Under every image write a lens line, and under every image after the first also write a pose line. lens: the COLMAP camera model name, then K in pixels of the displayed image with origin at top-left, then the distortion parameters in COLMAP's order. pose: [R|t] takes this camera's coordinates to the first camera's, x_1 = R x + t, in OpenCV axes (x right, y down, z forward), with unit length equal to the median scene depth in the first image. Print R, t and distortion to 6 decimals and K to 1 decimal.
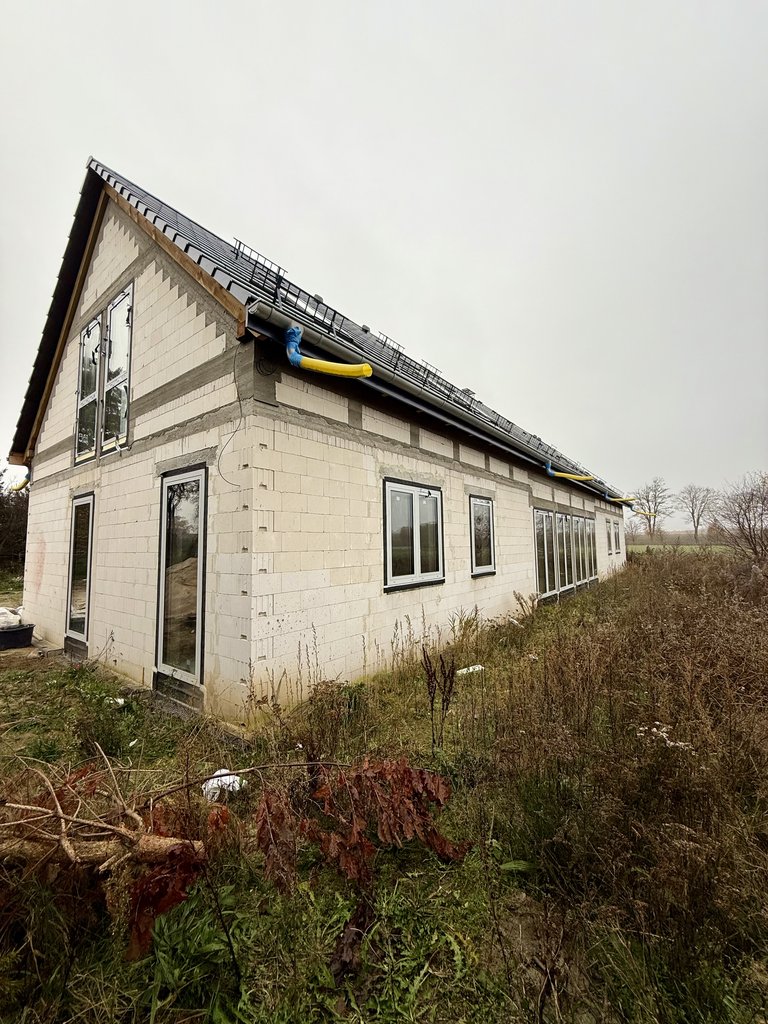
lens RADIAL K [[407.3, 0, 380.7], [0, 407.3, 510.6], [0, 0, 1]] dist [-0.000983, 0.000150]
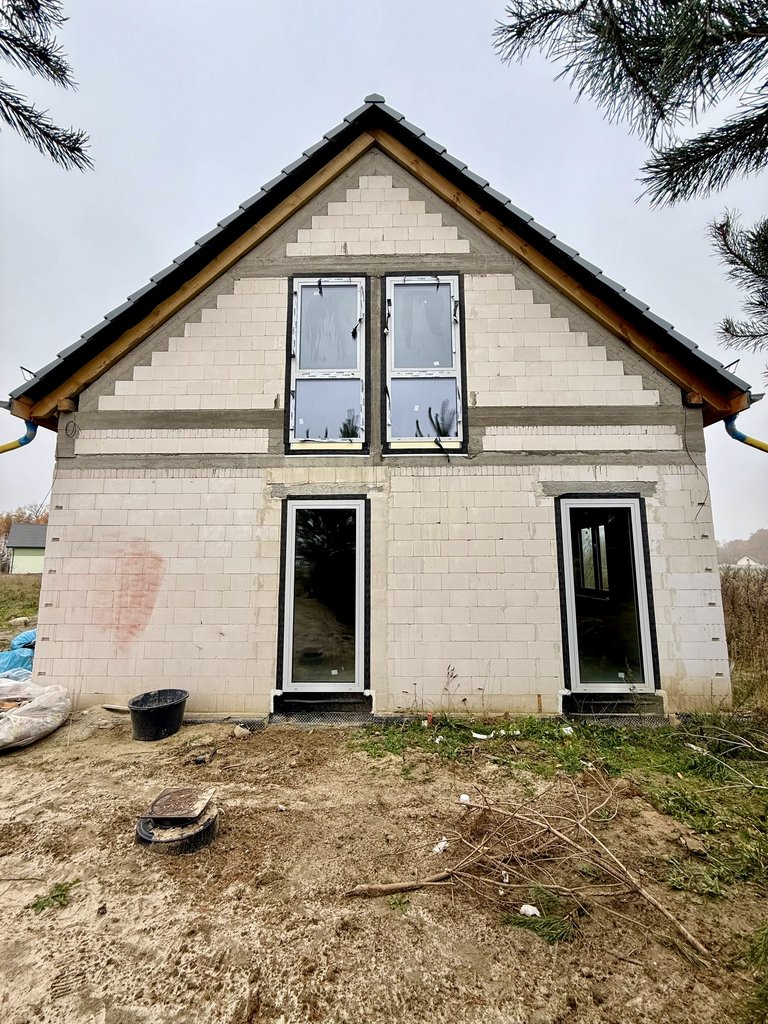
lens RADIAL K [[407.3, 0, 380.7], [0, 407.3, 510.6], [0, 0, 1]] dist [-0.000983, 0.000150]
pose [[0.794915, 0.088975, 0.600162, -1.703091], [-0.057158, 0.995771, -0.071919, 0.054383], [-0.604023, 0.022865, 0.796639, 0.530178]]
